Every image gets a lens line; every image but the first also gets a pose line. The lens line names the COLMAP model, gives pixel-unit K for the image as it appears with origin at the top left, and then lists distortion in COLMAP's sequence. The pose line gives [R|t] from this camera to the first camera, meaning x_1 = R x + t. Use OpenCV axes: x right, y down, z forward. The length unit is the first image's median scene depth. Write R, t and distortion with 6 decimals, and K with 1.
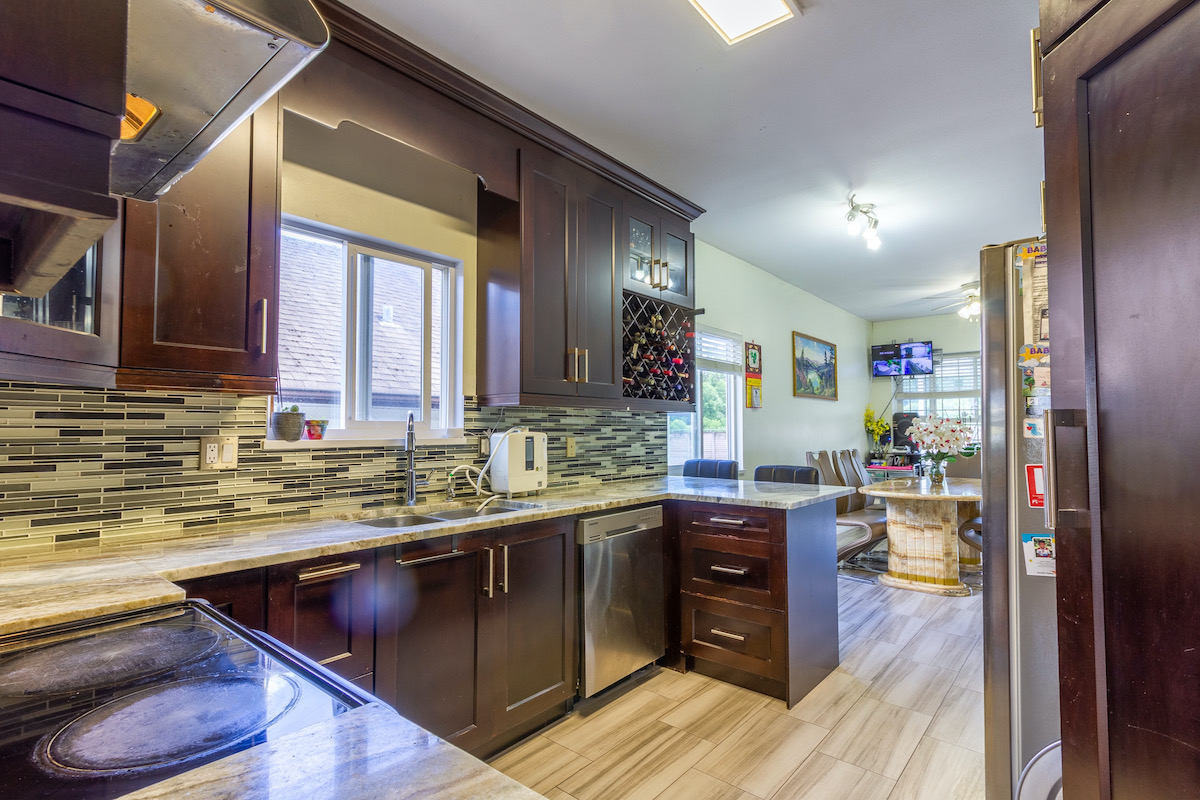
lens RADIAL K [[575.1, 0, 617.5], [0, 575.1, 416.7], [0, 0, 1]] dist [-0.000958, 0.002641]
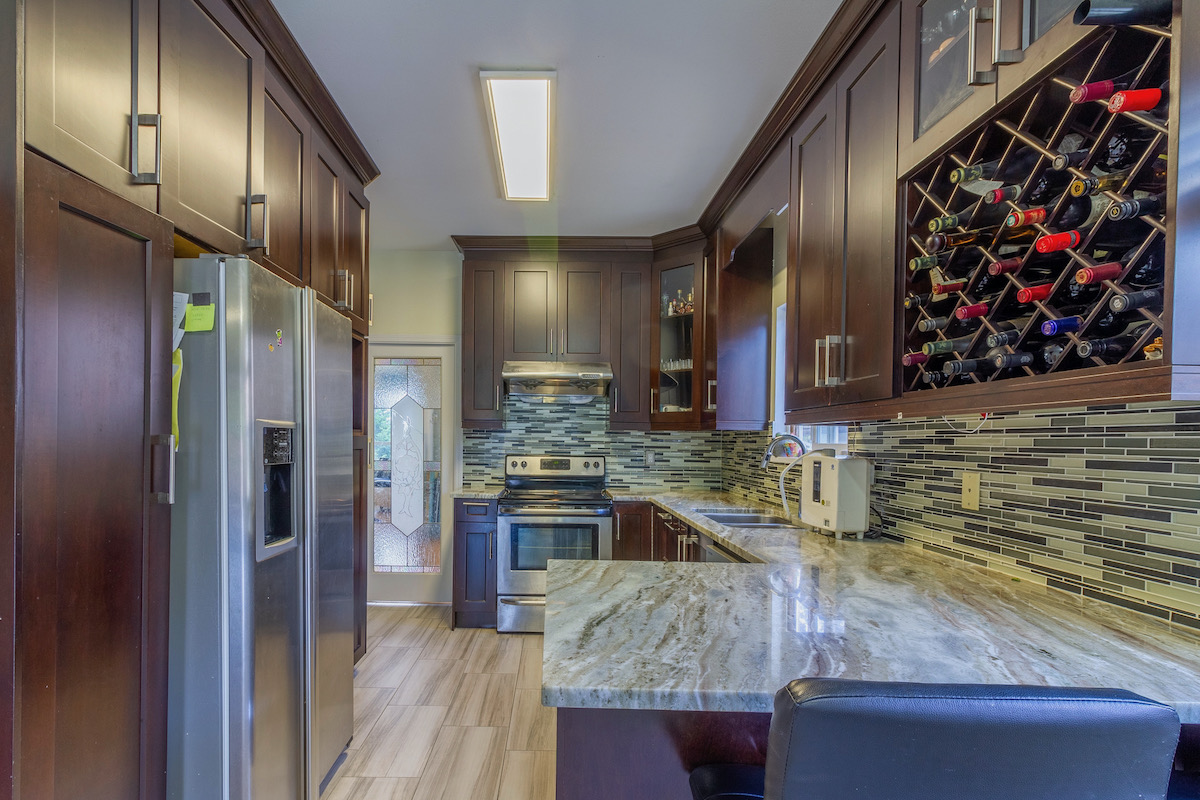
lens RADIAL K [[575.1, 0, 548.4], [0, 575.1, 444.9], [0, 0, 1]] dist [-0.000958, 0.002641]
pose [[-0.780203, -0.005833, -0.625499, 0.424794], [-0.000533, 0.999962, -0.008660, 0.011550], [0.625526, -0.006423, -0.780177, 0.893257]]
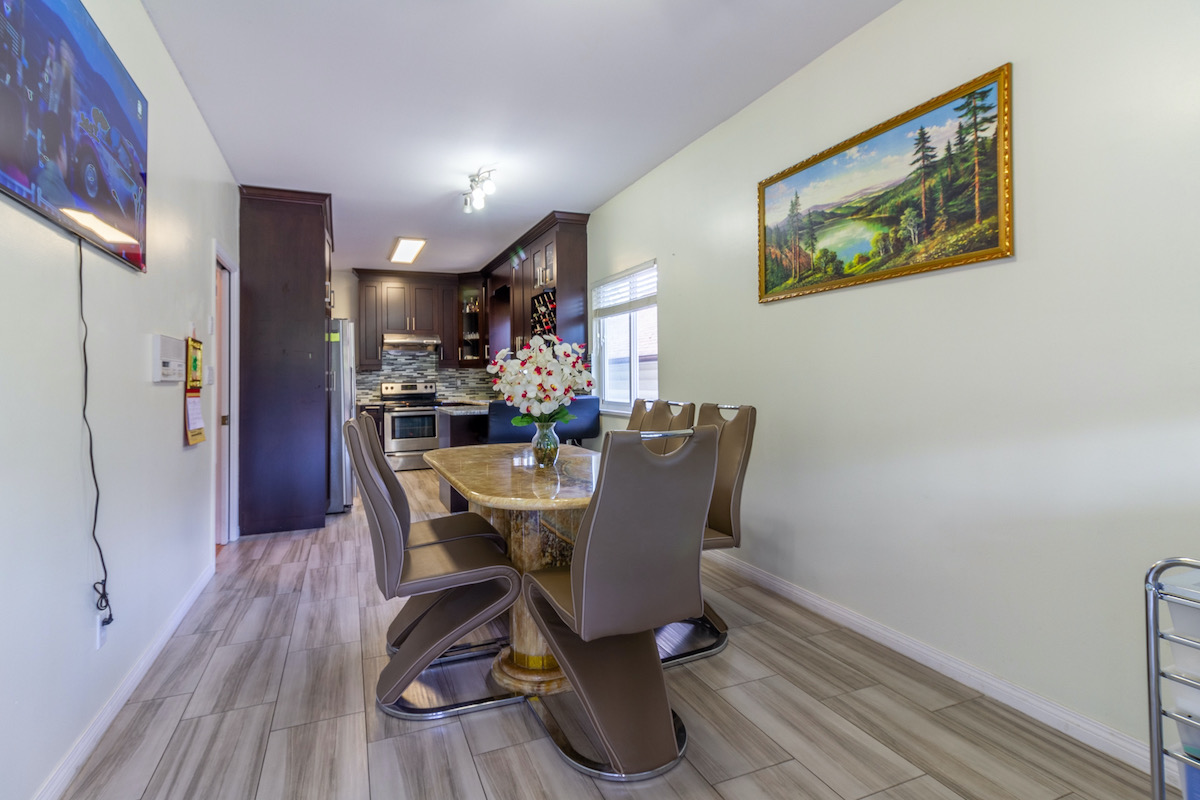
lens RADIAL K [[575.1, 0, 556.5], [0, 575.1, 366.5], [0, 0, 1]] dist [-0.000958, 0.002641]
pose [[-0.502319, -0.013204, -0.864581, 1.175546], [0.032952, 0.998865, -0.034400, 0.048716], [0.864054, -0.045770, -0.501314, 1.485305]]
